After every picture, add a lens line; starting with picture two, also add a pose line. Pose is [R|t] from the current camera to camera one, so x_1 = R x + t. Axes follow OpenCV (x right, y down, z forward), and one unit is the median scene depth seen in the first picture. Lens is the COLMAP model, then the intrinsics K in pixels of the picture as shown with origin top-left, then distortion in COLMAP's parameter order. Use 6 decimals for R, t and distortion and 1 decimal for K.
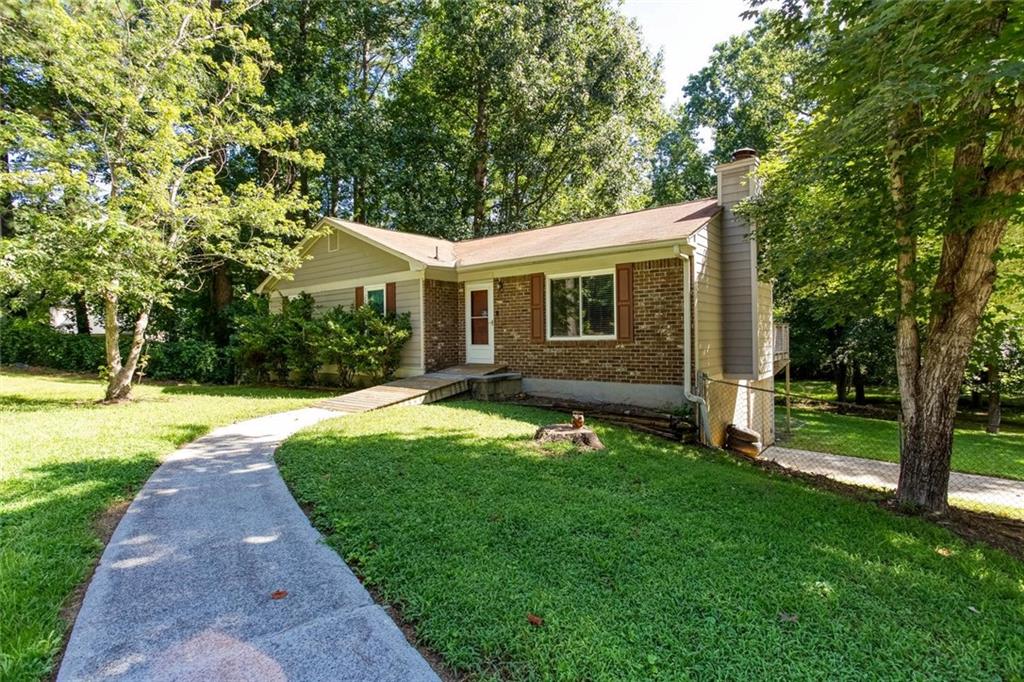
lens RADIAL K [[496.7, 0, 519.2], [0, 496.7, 338.6], [0, 0, 1]] dist [-0.013432, 0.007882]
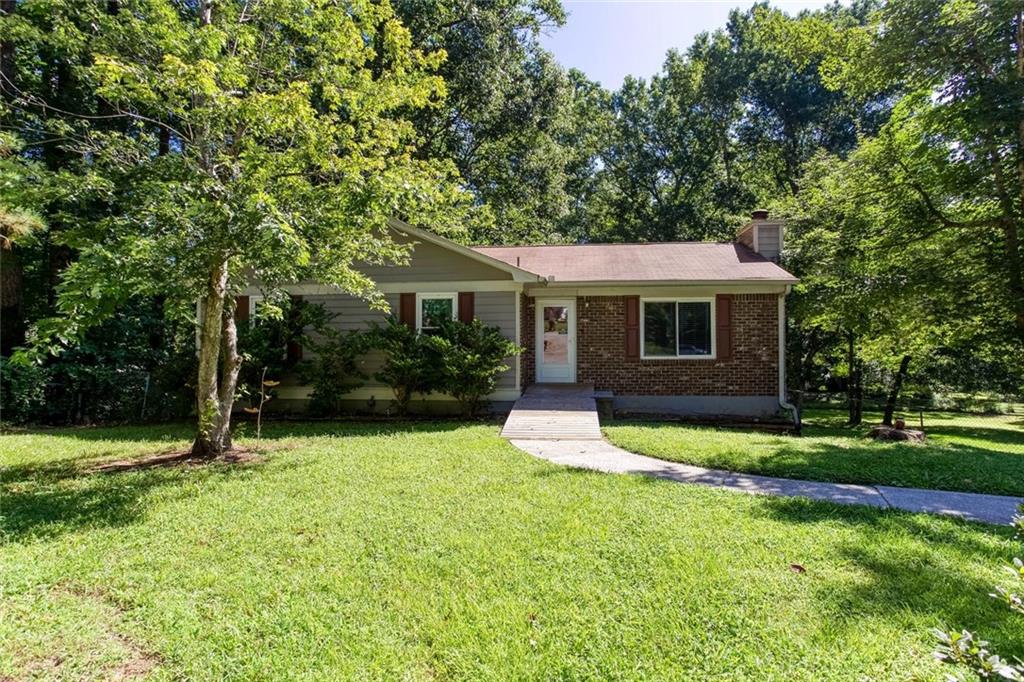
lens RADIAL K [[496.7, 0, 515.4], [0, 496.7, 349.2], [0, 0, 1]] dist [-0.013432, 0.007882]
pose [[0.852891, 0.011227, 0.521968, -0.728060], [-0.008475, 0.999935, -0.007661, -0.007189], [-0.522020, 0.002110, 0.852930, 0.233403]]
